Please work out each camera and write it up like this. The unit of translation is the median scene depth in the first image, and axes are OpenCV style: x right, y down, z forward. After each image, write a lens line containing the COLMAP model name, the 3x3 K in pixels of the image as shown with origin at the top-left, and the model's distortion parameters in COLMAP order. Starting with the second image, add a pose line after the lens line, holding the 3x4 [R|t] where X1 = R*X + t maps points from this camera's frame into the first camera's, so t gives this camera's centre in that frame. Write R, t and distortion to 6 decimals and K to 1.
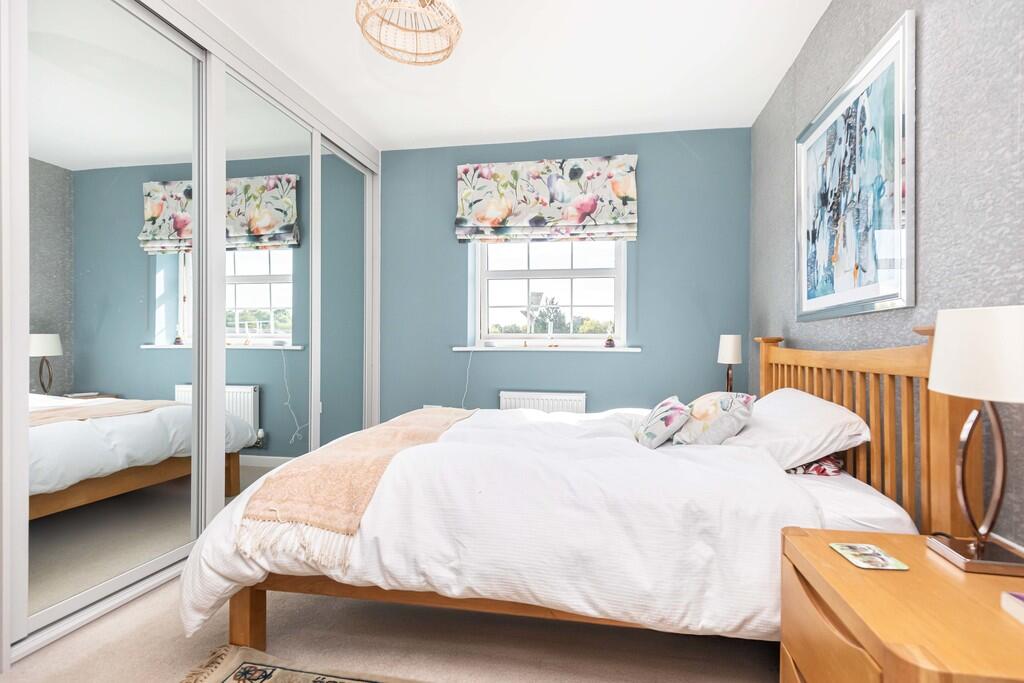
lens RADIAL K [[474.9, 0, 512.0], [0, 474.9, 341.5], [0, 0, 1]] dist [0.002042, -0.000172]
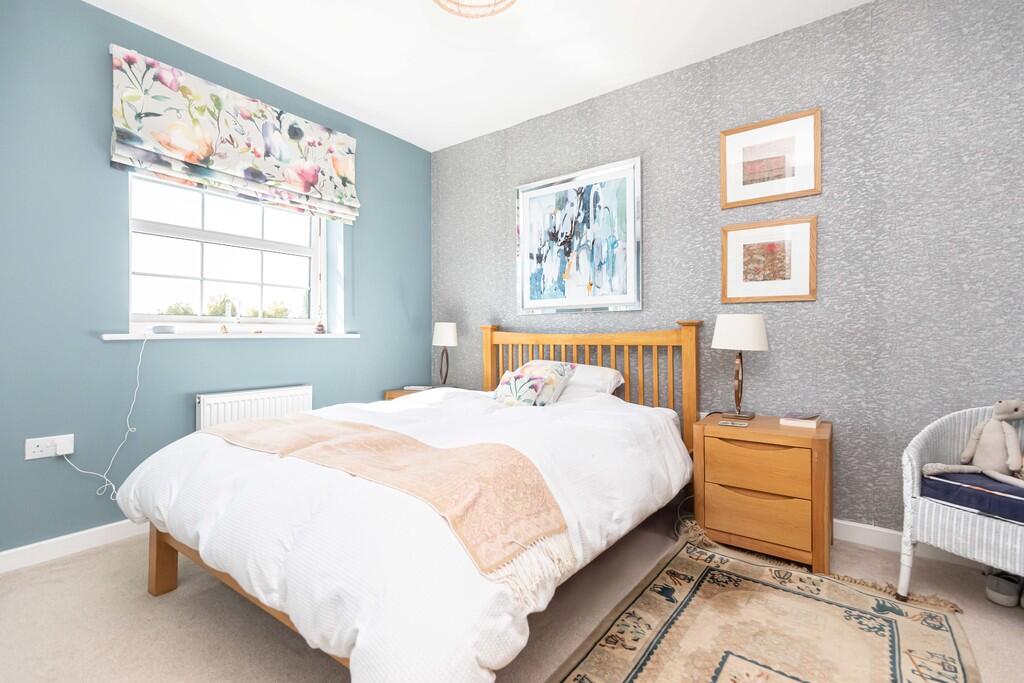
lens RADIAL K [[476.4, 0, 512.1], [0, 476.4, 329.4], [0, 0, 1]] dist [-0.003484, -0.000626]
pose [[0.429753, 0.006576, 0.902923, -0.480032], [-0.004850, 0.999976, -0.004974, 0.007285], [-0.902934, -0.002241, 0.429774, 0.270768]]
